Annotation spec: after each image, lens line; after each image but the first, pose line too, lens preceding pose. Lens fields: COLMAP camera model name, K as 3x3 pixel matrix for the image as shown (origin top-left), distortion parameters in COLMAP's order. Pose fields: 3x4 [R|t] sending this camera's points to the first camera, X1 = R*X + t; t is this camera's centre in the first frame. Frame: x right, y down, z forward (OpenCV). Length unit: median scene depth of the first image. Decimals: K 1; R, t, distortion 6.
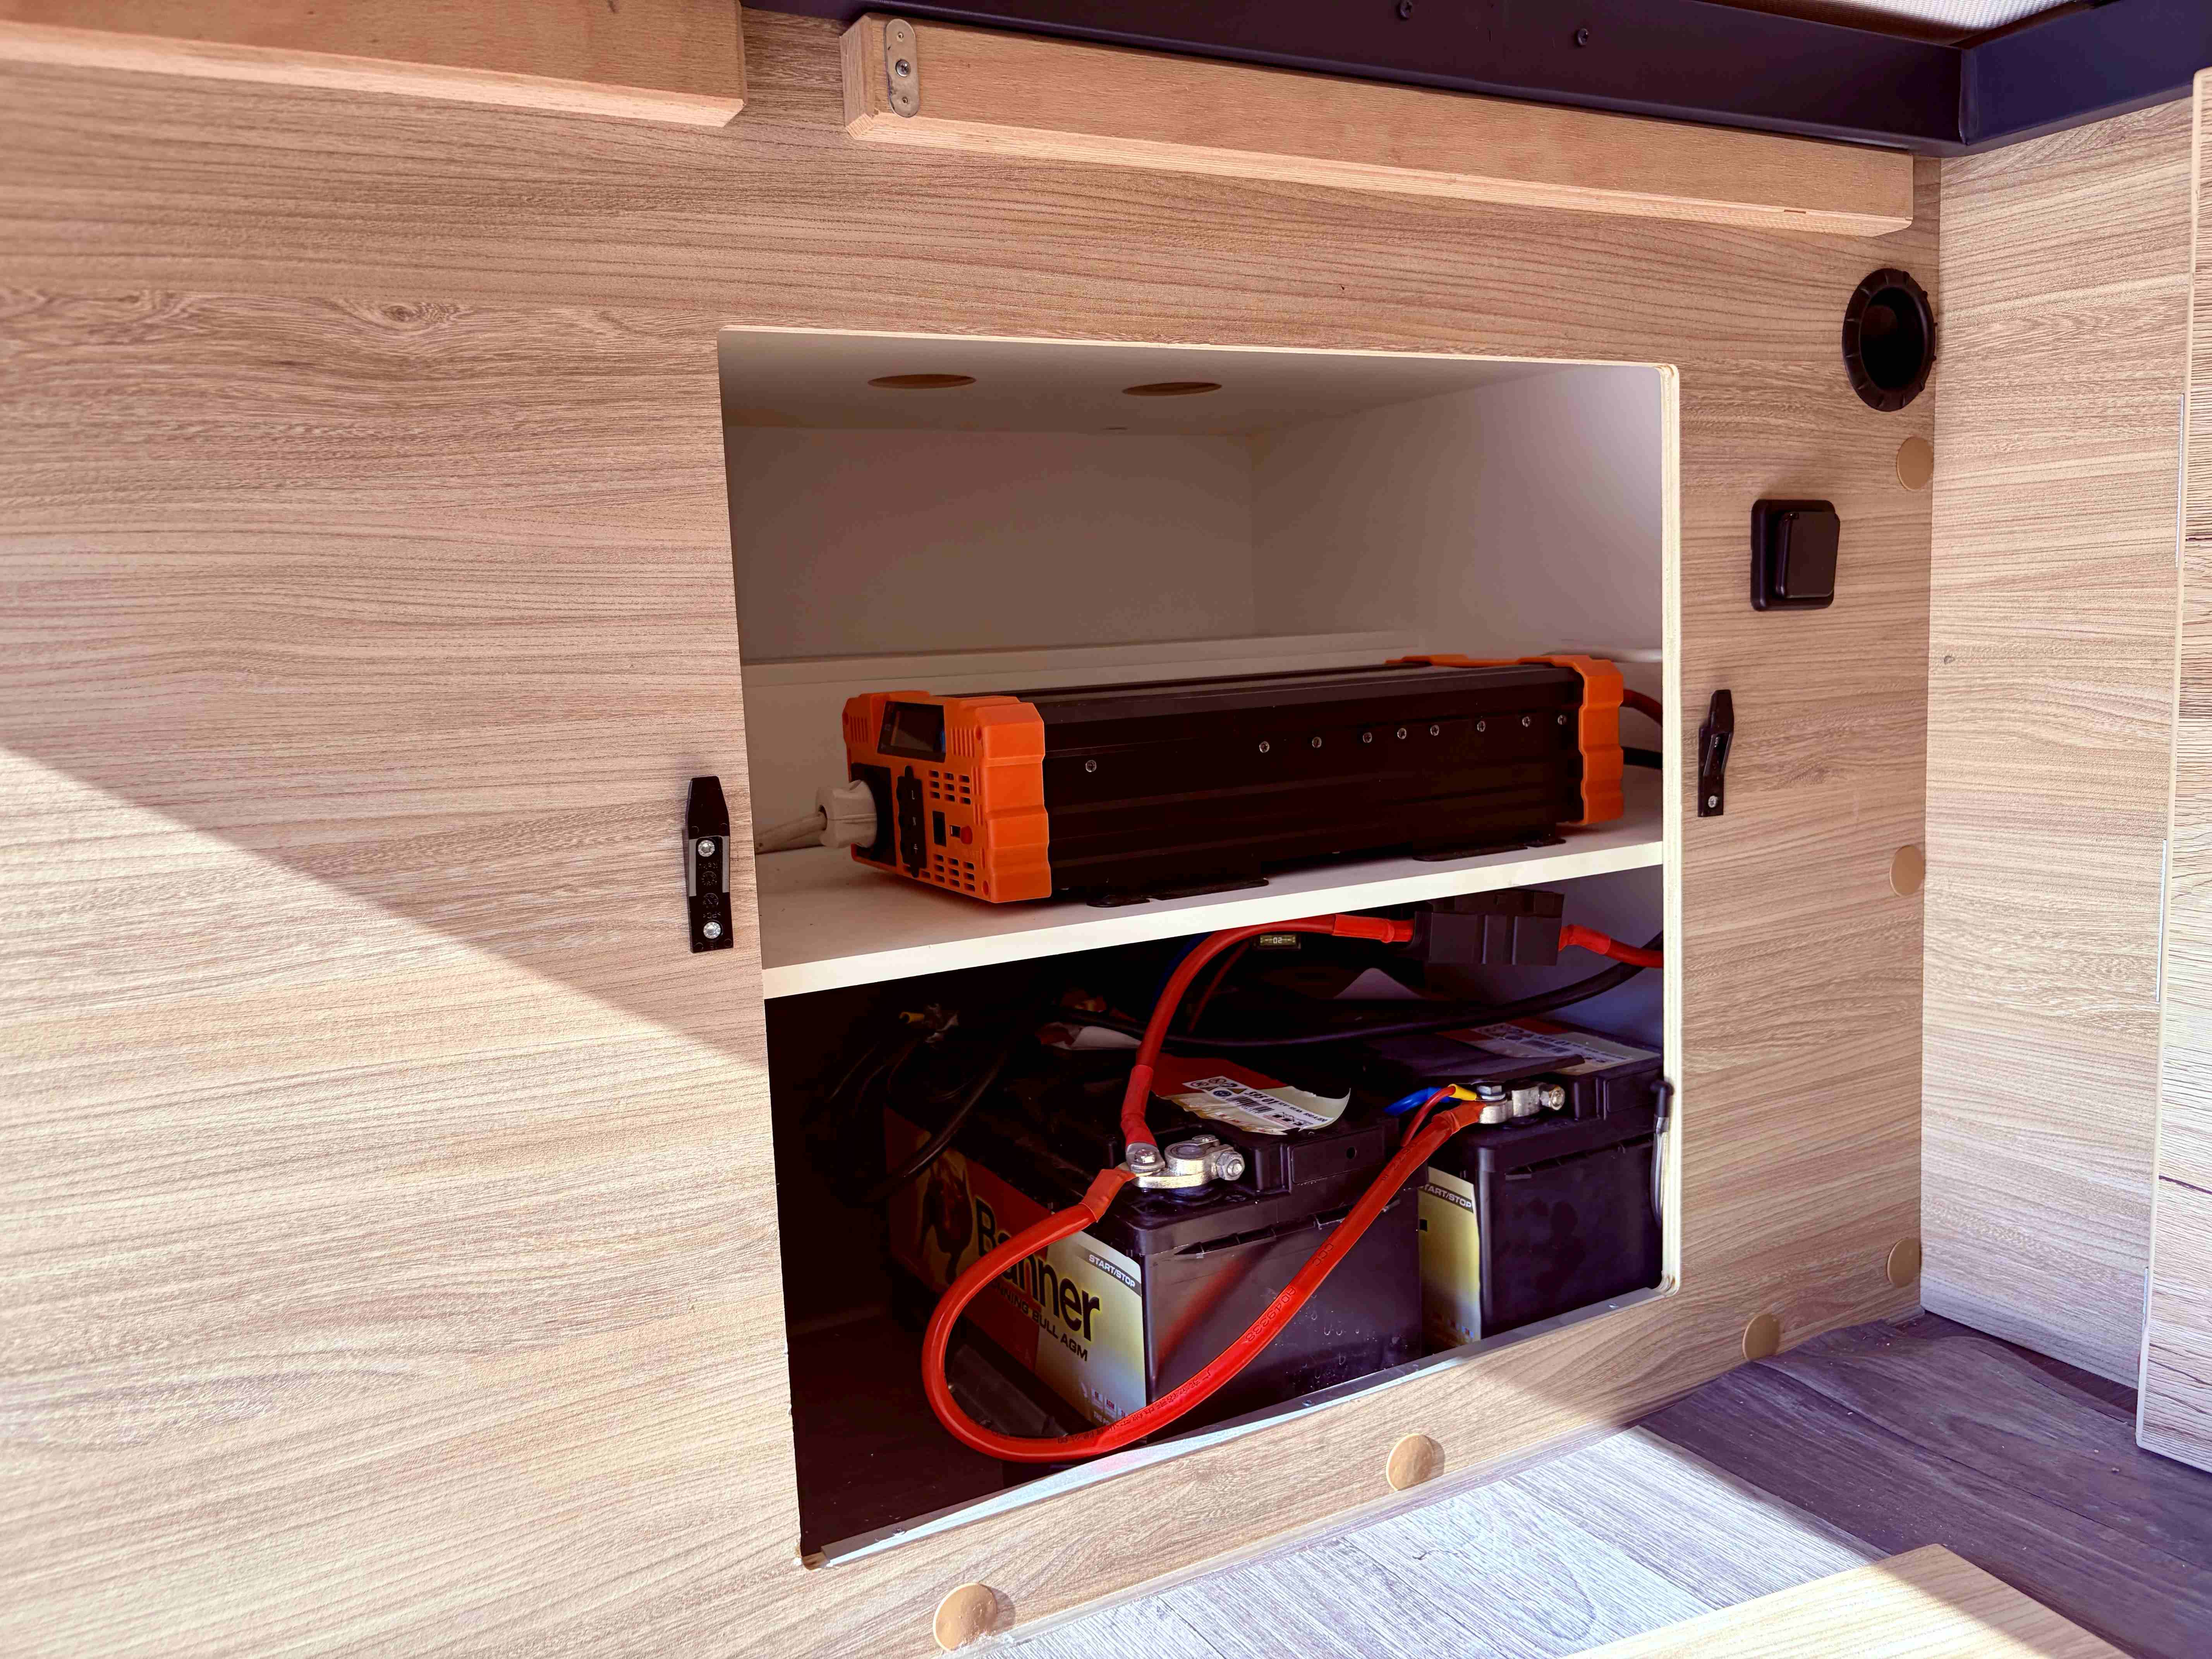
lens RADIAL K [[1680.5, 0, 1106.0], [0, 1680.5, 829.5], [0, 0, 1]] dist [0.029180, -0.029050]
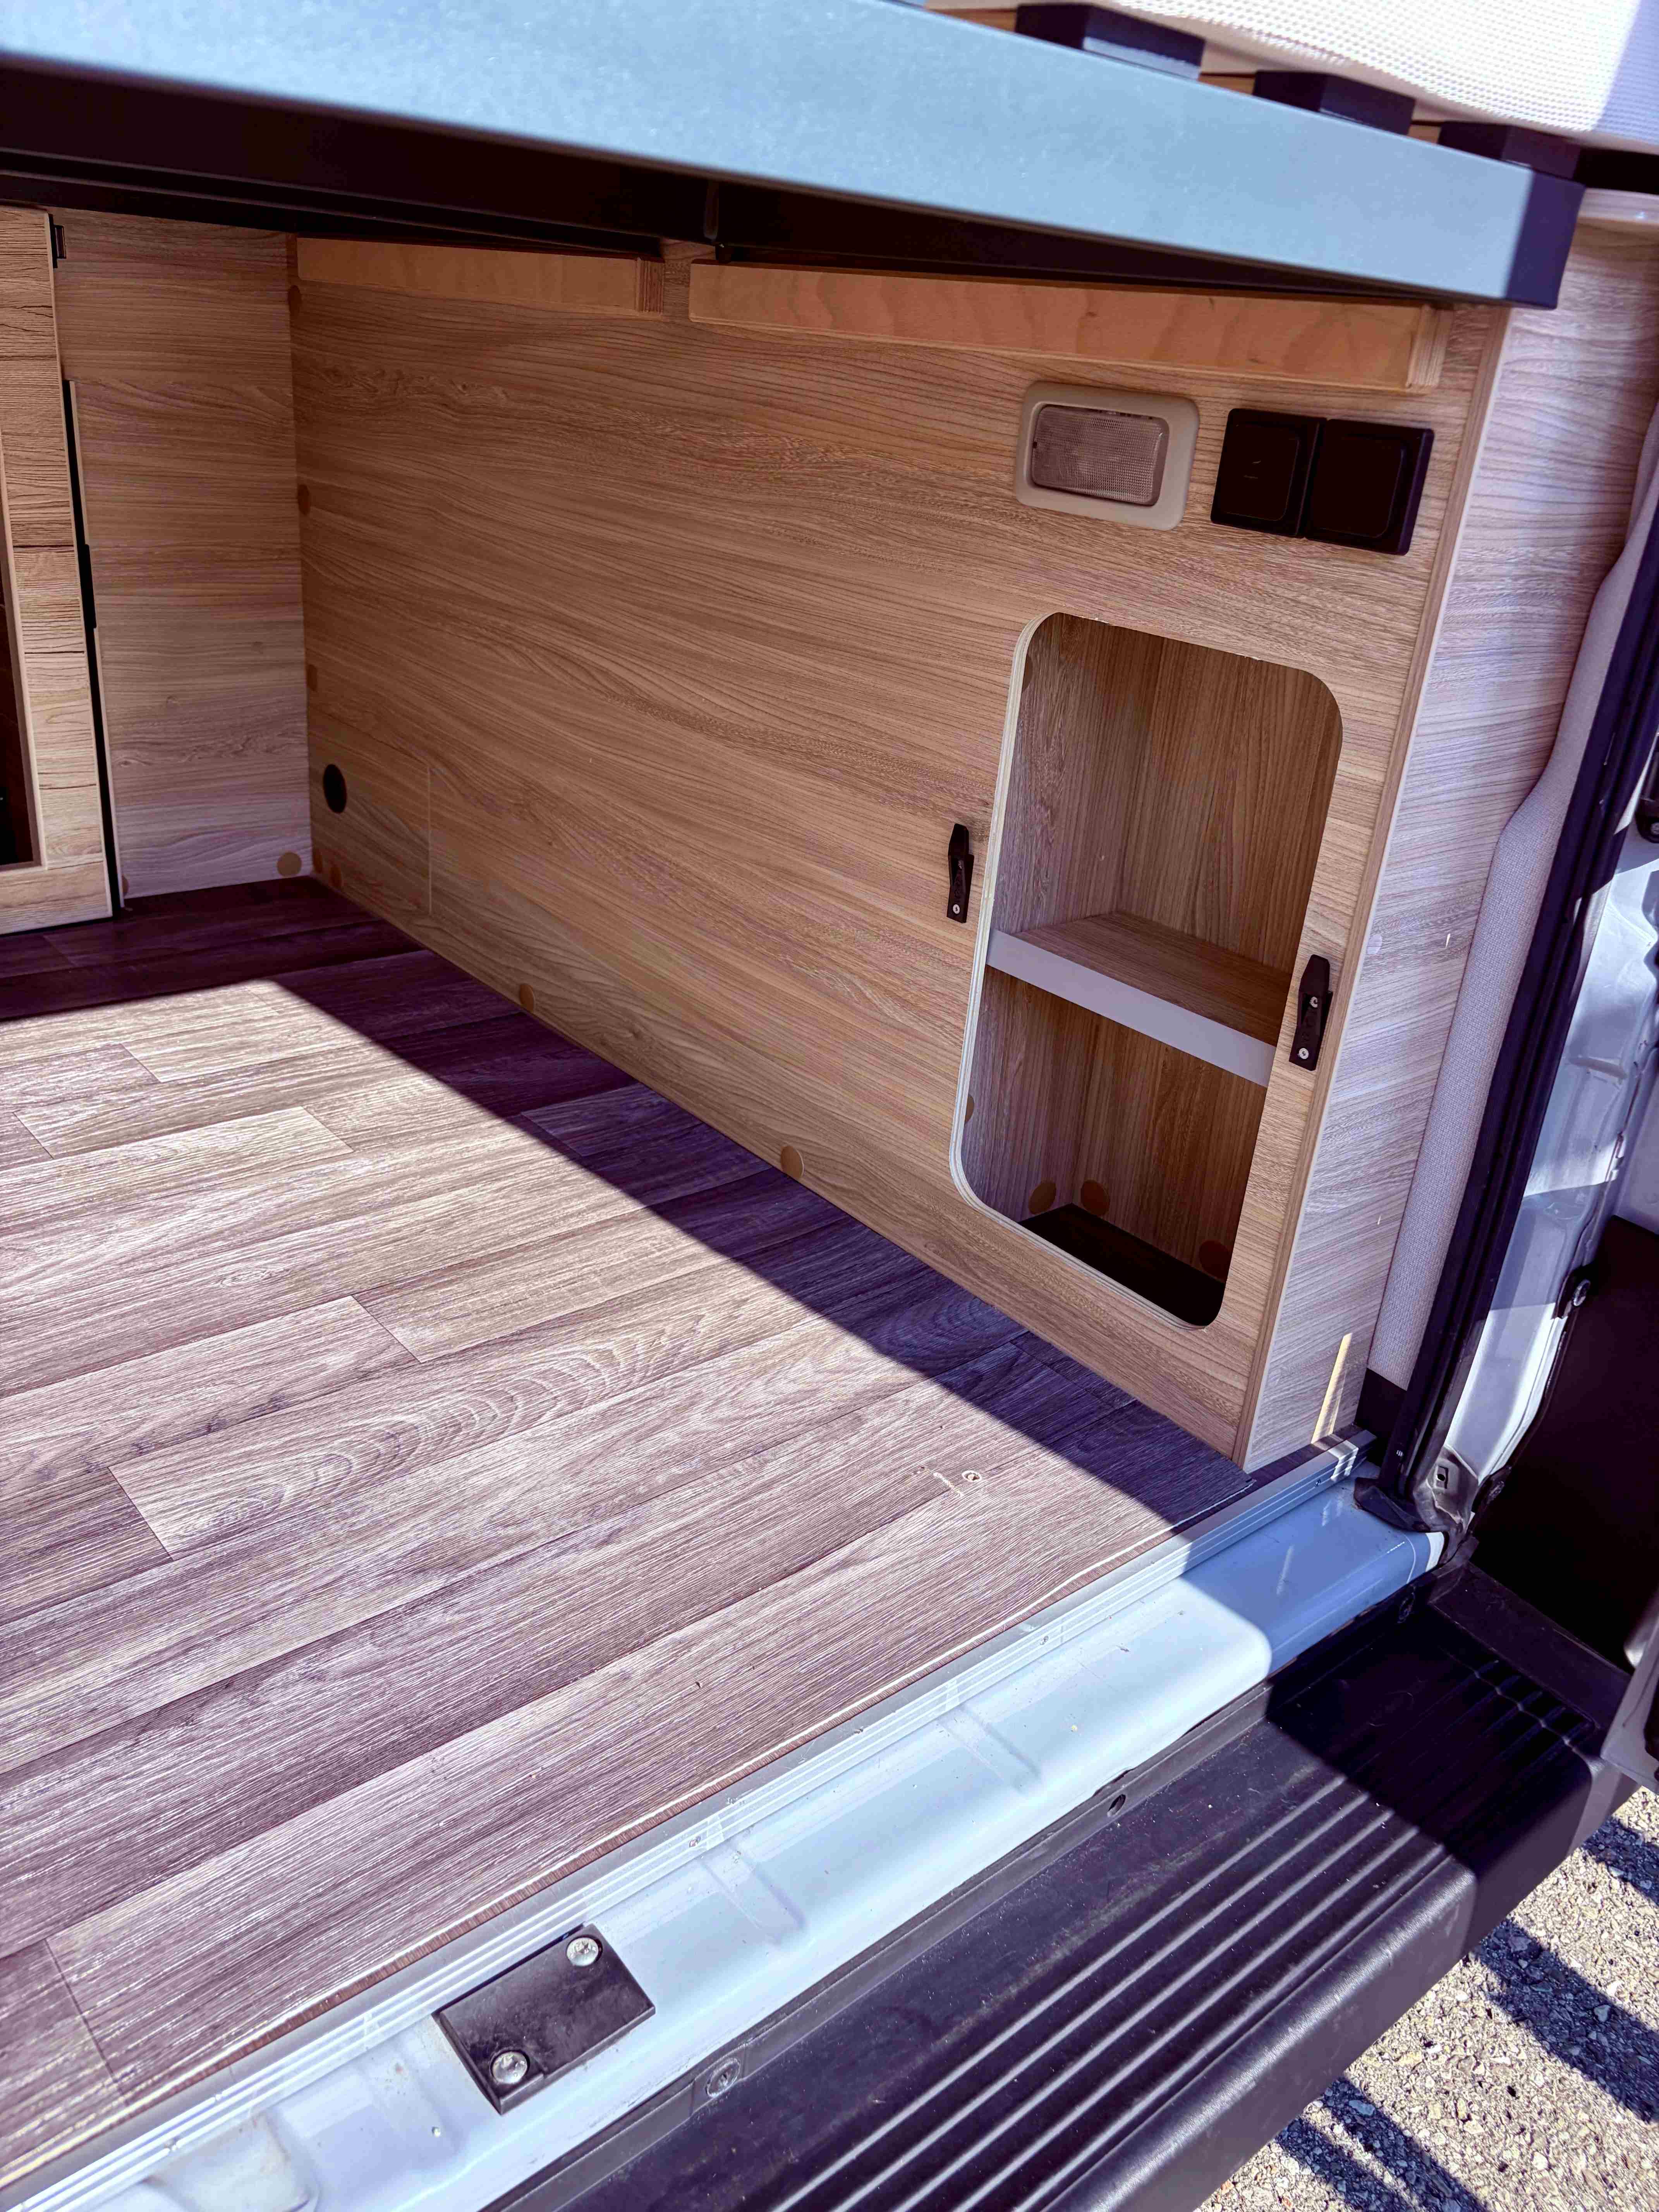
lens RADIAL K [[1680.5, 0, 829.5], [0, 1680.5, 1106.0], [0, 0, 1]] dist [0.029180, -0.029050]
pose [[0.192788, 0.462250, -0.865539, 1.683489], [-0.224563, 0.879461, 0.419666, -0.376380], [0.955199, 0.113461, 0.273354, 0.649646]]
